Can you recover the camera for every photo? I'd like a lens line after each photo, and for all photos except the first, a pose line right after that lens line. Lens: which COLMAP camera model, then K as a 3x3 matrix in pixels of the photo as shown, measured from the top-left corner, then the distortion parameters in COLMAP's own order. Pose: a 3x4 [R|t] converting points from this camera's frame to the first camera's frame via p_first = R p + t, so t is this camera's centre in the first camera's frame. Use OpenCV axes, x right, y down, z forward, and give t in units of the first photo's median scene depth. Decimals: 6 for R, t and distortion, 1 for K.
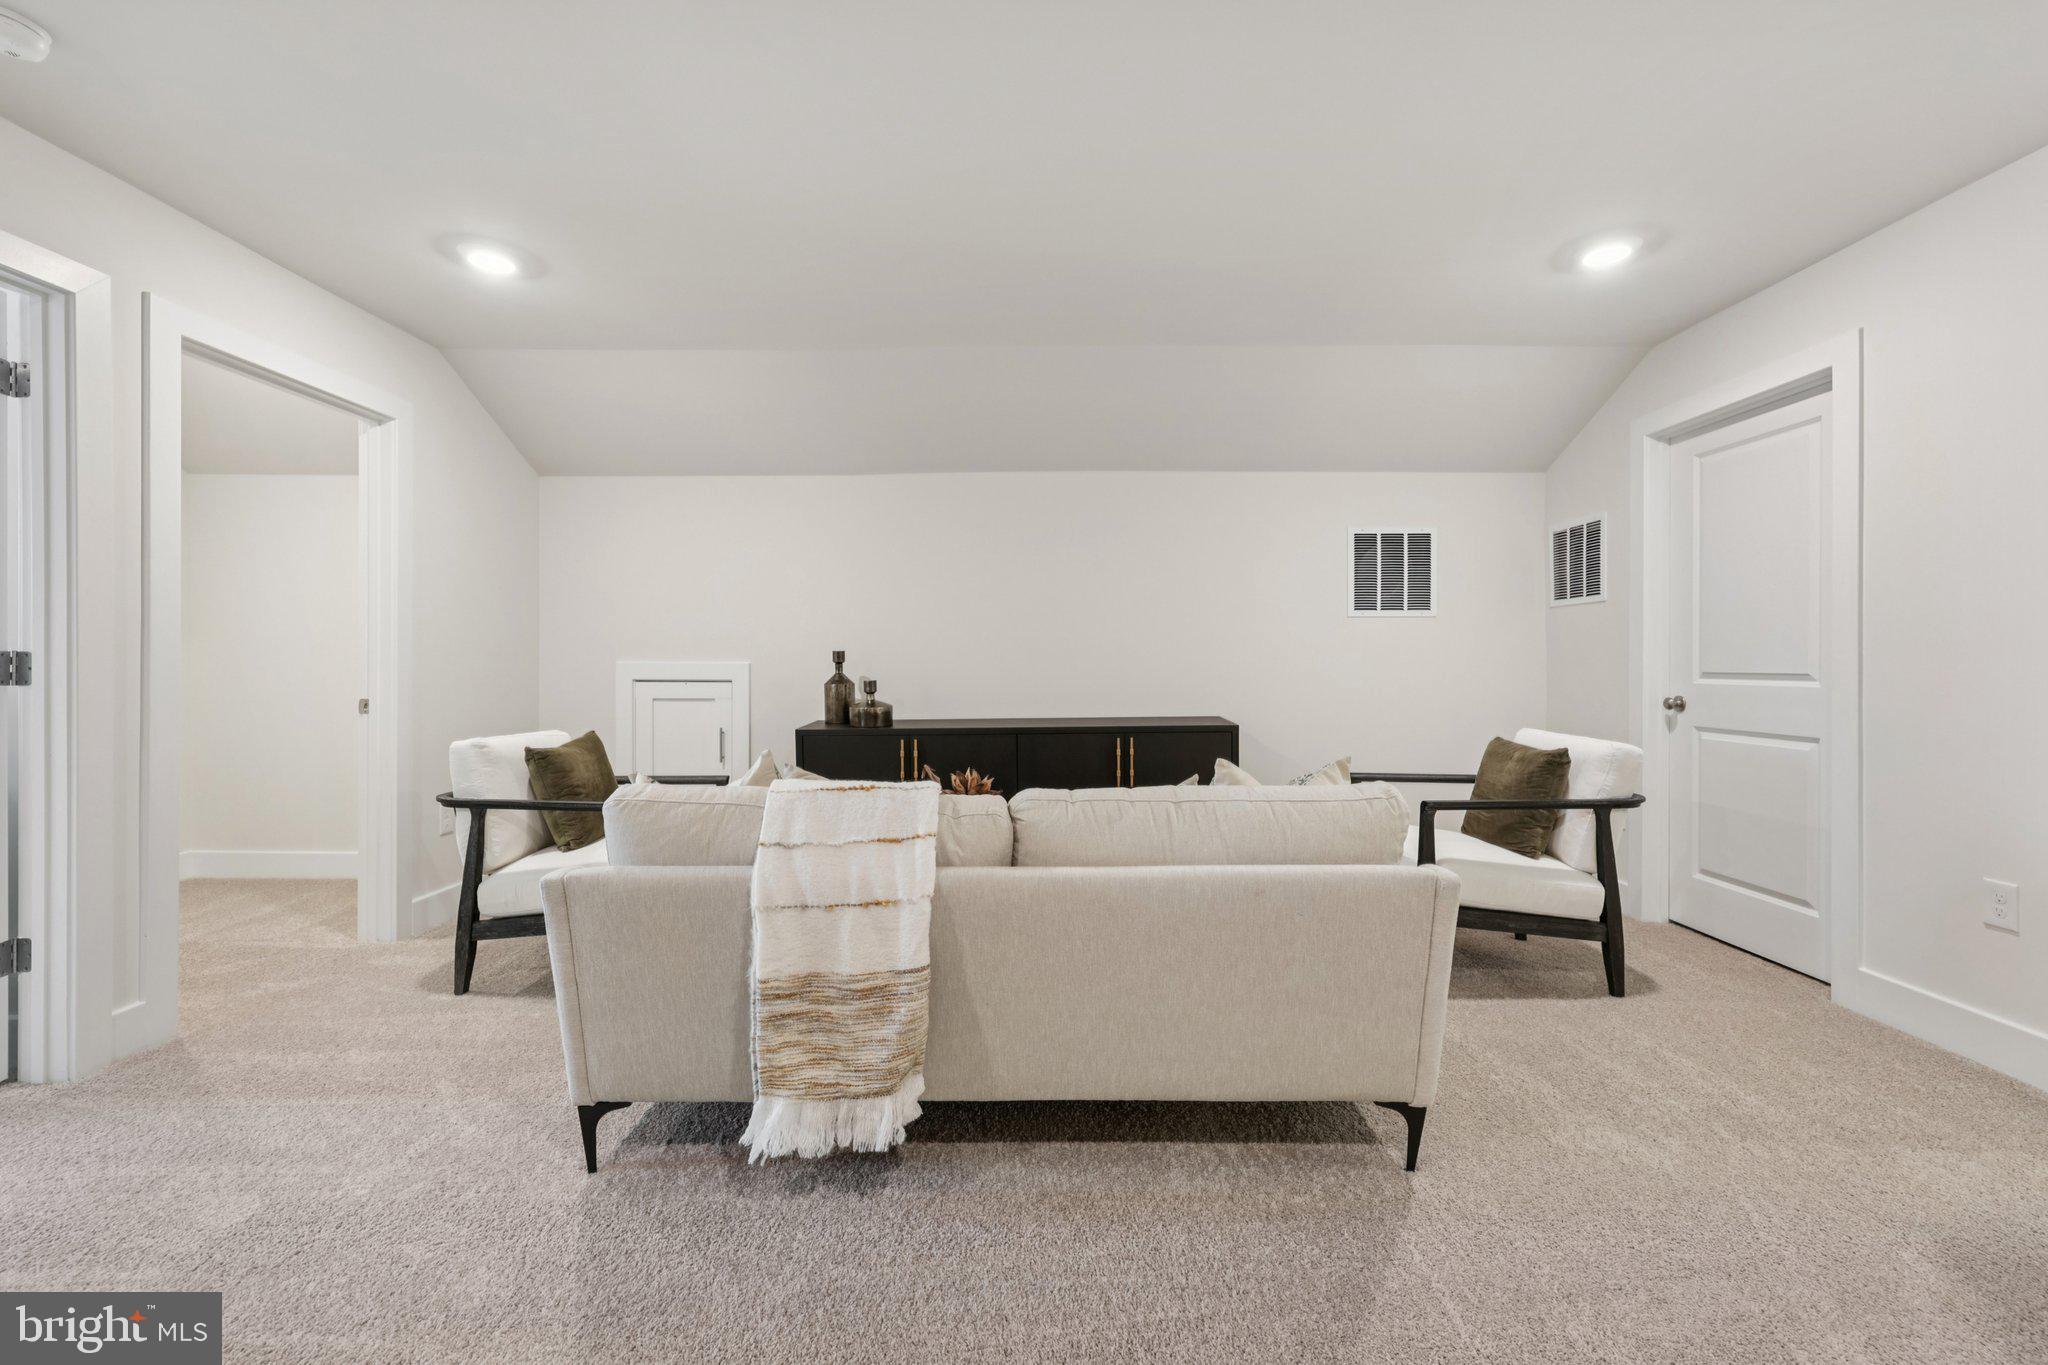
lens RADIAL K [[831.5, 0, 1032.0], [0, 831.5, 667.3], [0, 0, 1]] dist [-0.000993, 0.000310]
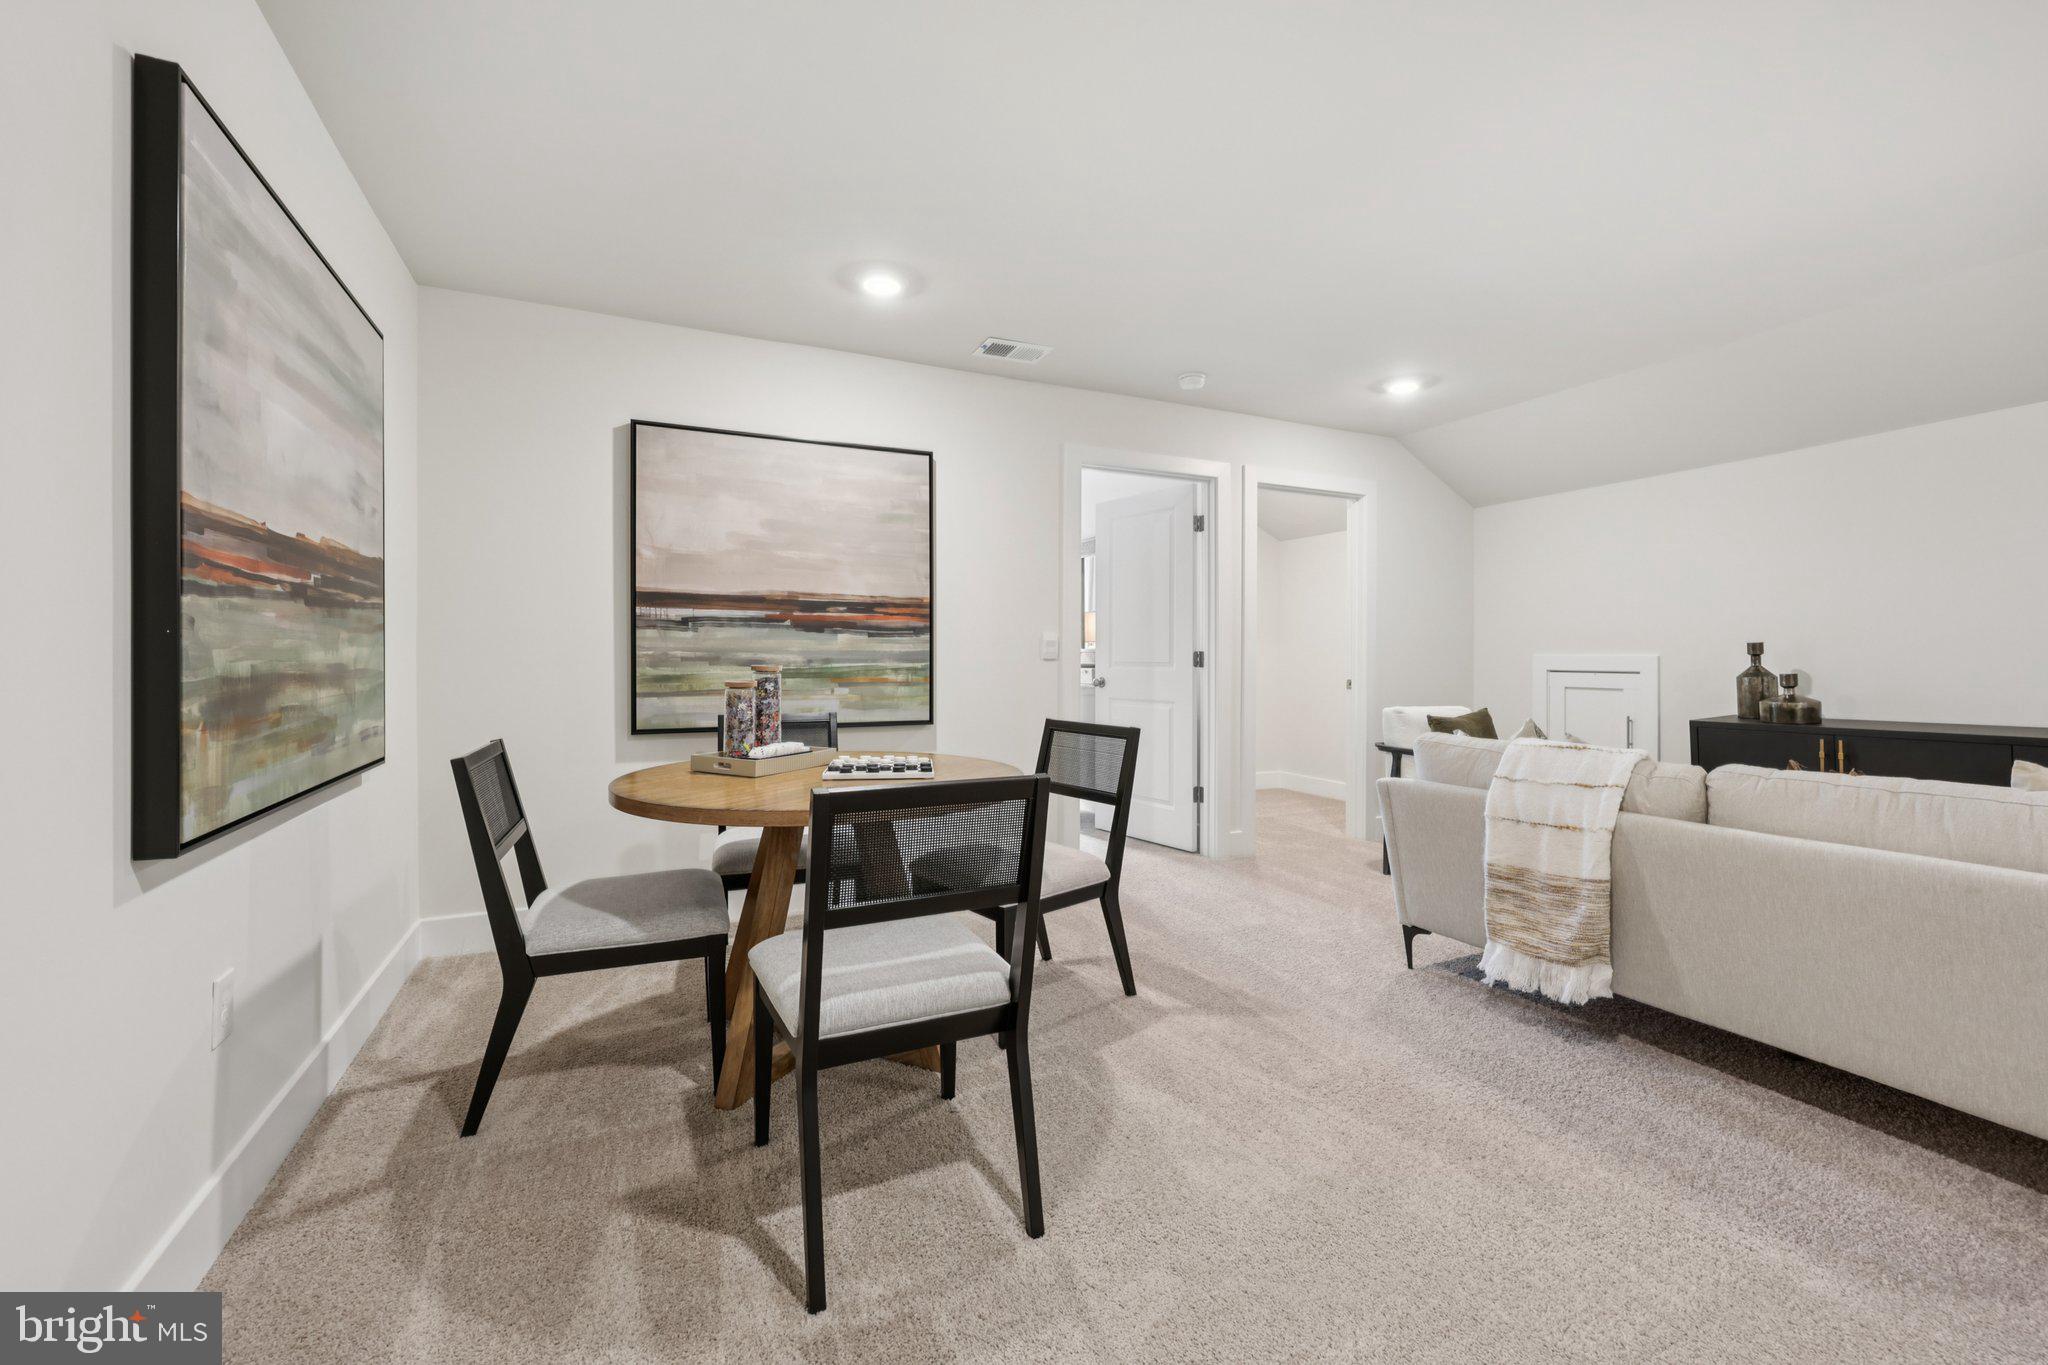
lens RADIAL K [[831.5, 0, 1032.0], [0, 831.5, 667.3], [0, 0, 1]] dist [-0.000993, 0.000310]
pose [[0.433836, 0.008631, -0.900951, 0.623058], [-0.001607, 0.999960, 0.008806, 0.003666], [0.900991, -0.002372, 0.433832, -0.380592]]
